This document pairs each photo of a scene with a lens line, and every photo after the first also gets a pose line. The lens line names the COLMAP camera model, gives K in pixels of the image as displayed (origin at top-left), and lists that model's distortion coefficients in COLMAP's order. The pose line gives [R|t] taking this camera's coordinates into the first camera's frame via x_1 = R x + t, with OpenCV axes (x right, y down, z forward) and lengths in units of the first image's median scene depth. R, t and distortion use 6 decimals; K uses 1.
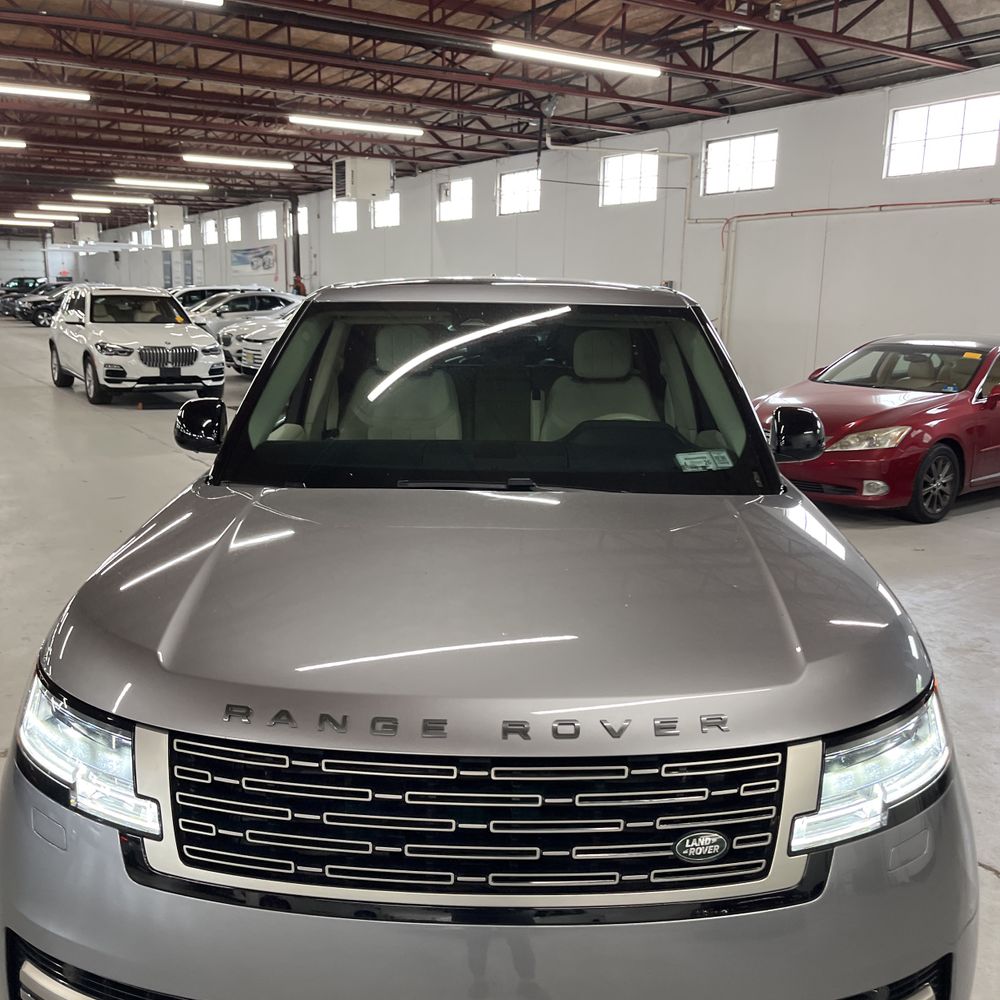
lens RADIAL K [[997.4, 0, 498.3], [0, 997.4, 505.3], [0, 0, 1]] dist [0.032201, -0.034699]
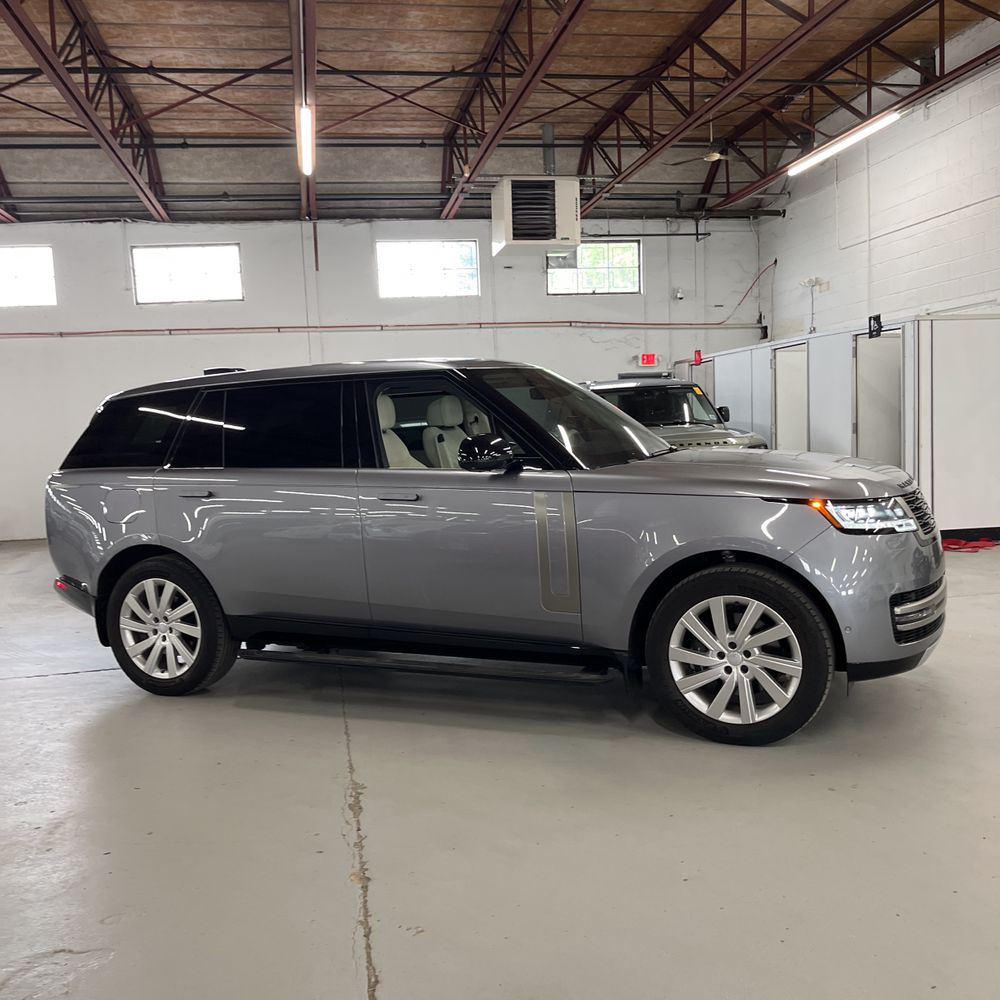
lens RADIAL K [[1023.6, 0, 467.0], [0, 1023.6, 498.5], [0, 0, 1]] dist [0.022916, -0.006991]
pose [[0.381773, -0.108254, 0.917895, -0.415041], [0.243665, 0.969772, 0.013027, -0.015164], [-0.891559, 0.218685, 0.396611, 0.128681]]
